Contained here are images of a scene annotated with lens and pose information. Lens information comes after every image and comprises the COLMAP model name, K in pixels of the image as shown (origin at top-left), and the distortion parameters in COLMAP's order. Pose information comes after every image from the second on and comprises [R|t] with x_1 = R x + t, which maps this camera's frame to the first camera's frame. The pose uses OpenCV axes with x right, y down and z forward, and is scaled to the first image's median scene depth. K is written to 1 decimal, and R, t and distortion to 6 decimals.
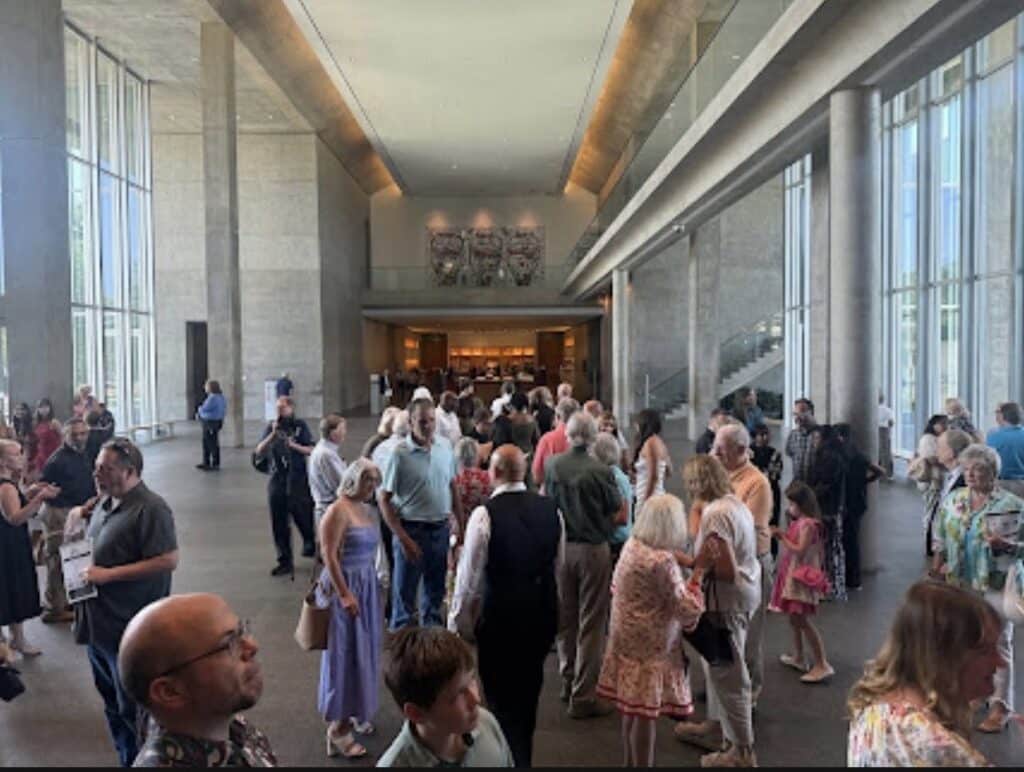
lens RADIAL K [[794.5, 0, 512.0], [0, 794.5, 386.0], [0, 0, 1]] dist [0.047444, -0.000596]
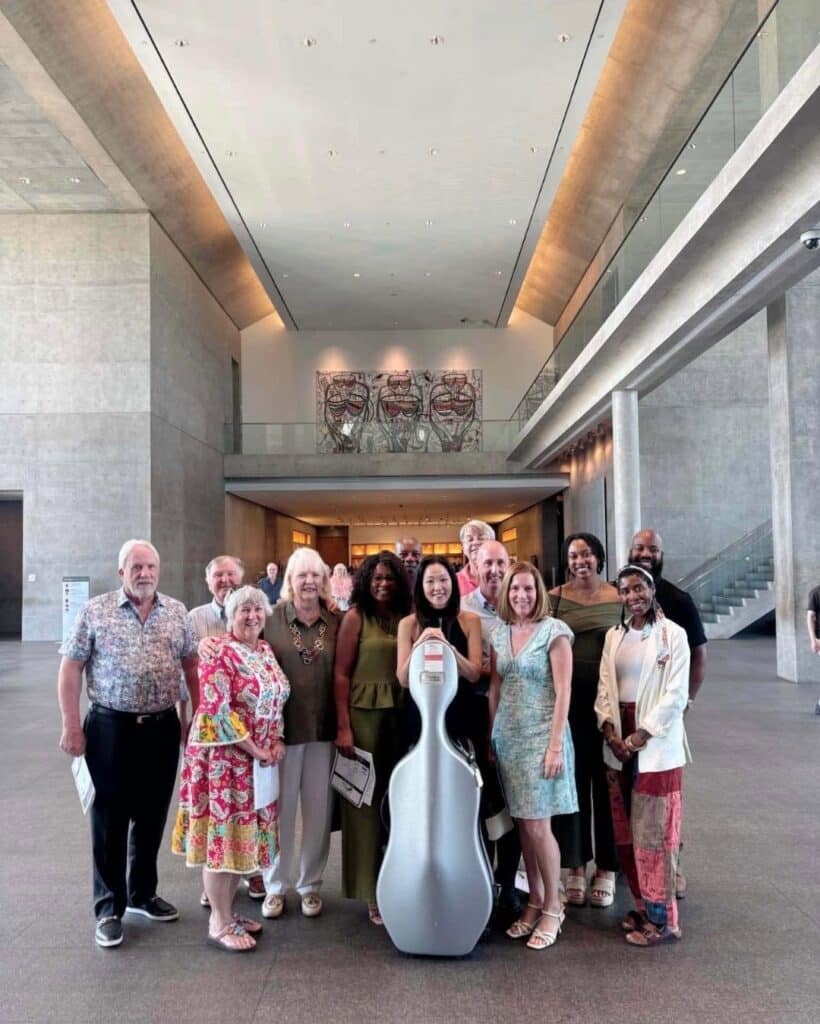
lens RADIAL K [[845.7, 0, 410.0], [0, 845.7, 512.0], [0, 0, 1]] dist [0.003955, 0.001505]
pose [[0.999849, -0.003970, -0.016925, -0.012948], [0.002180, 0.994524, -0.104483, 0.009624], [0.017247, 0.104430, 0.994383, 0.282034]]
